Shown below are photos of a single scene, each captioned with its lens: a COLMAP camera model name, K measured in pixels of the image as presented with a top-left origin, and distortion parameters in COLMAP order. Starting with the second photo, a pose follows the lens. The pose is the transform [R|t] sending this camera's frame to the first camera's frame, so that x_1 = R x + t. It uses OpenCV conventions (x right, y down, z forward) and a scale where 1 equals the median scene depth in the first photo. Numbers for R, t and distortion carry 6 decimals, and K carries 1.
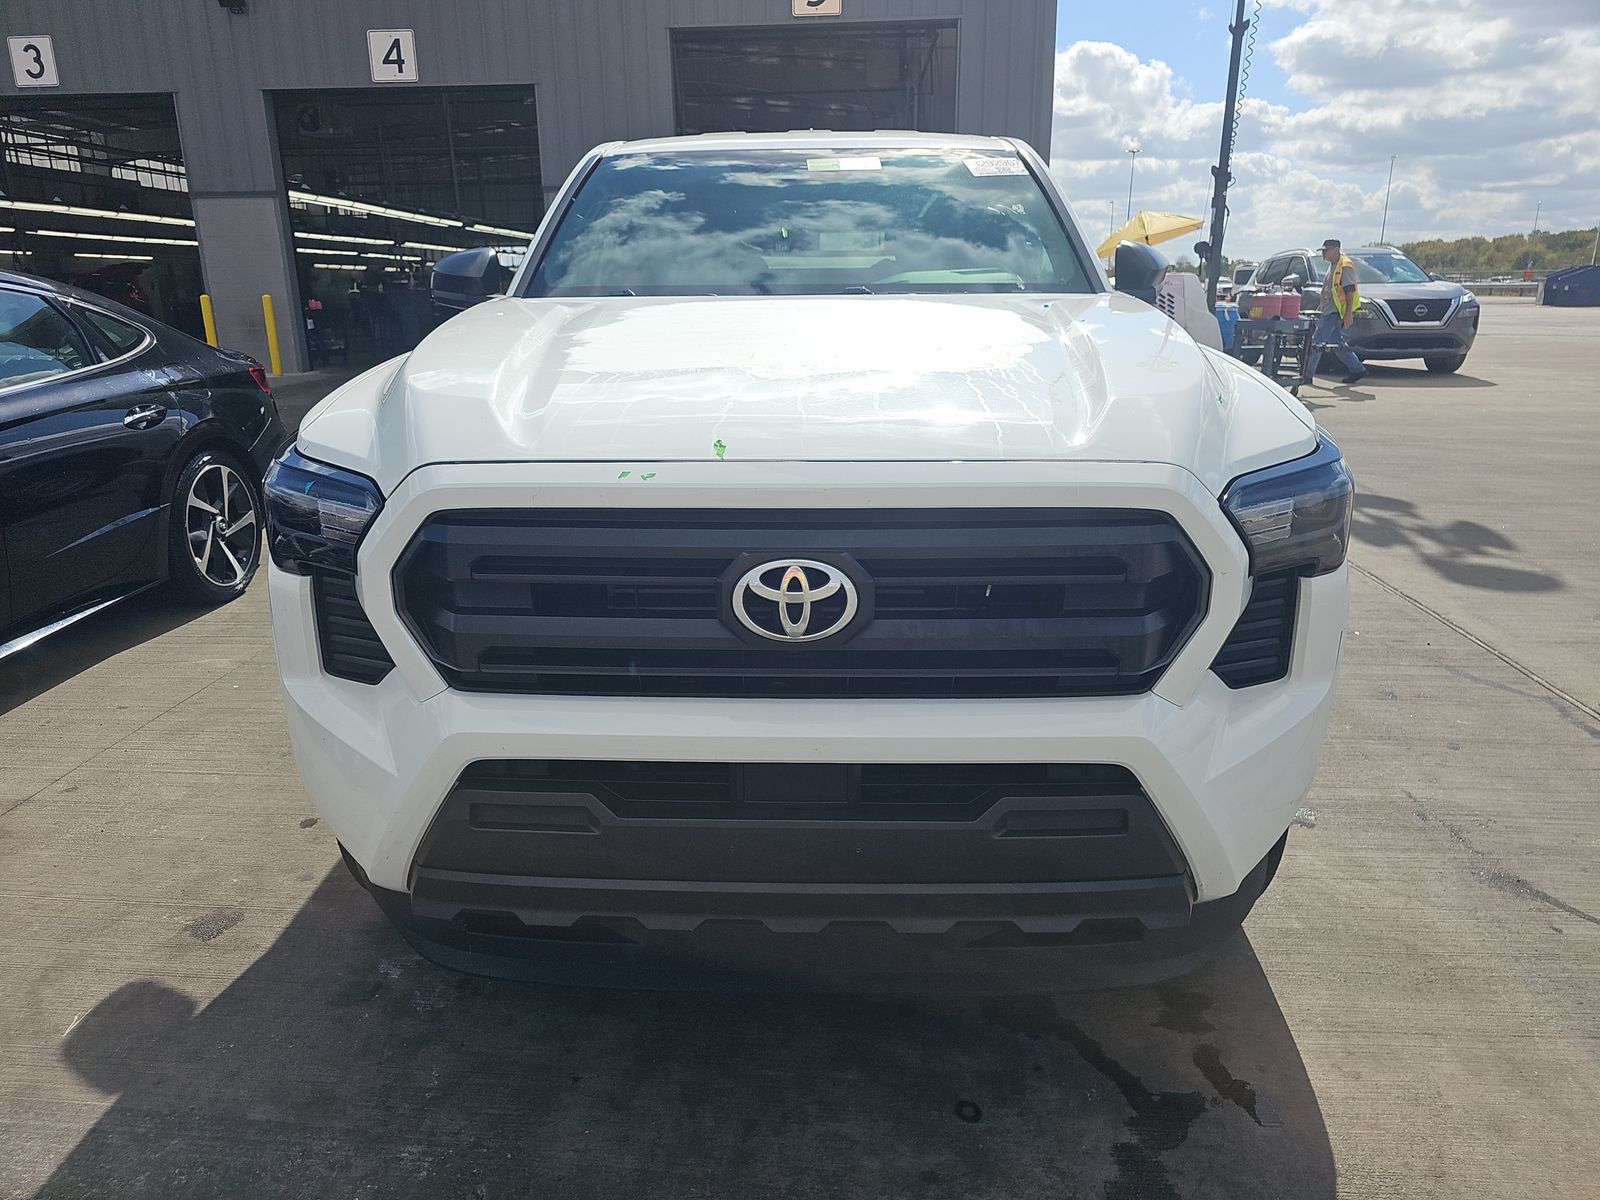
lens RADIAL K [[1075.1, 0, 784.9], [0, 1075.1, 600.5], [0, 0, 1]] dist [0.030292, -0.033033]
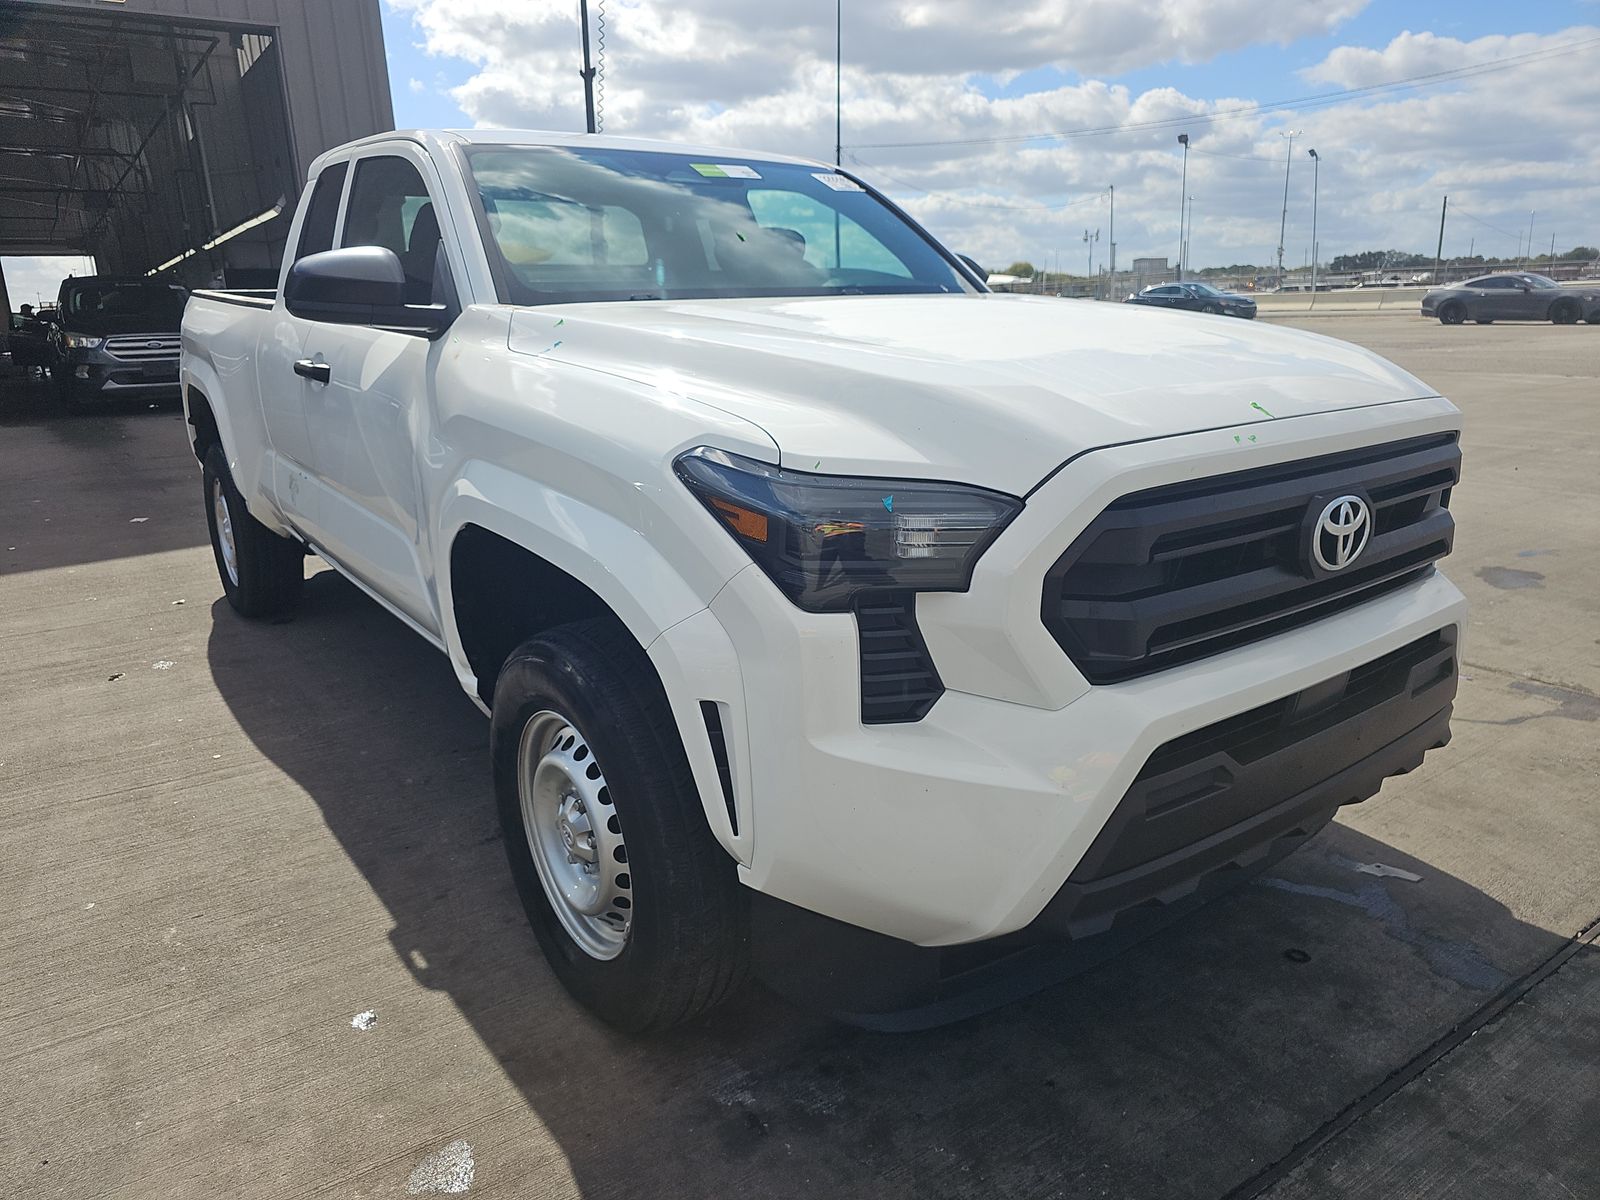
lens RADIAL K [[1075.1, 0, 785.8], [0, 1075.1, 598.4], [0, 0, 1]] dist [0.030292, -0.033033]
pose [[0.781856, -0.172716, 0.599058, -0.865140], [0.190657, 0.981067, 0.034020, -0.062498], [-0.593592, 0.087616, 0.799982, 0.316707]]
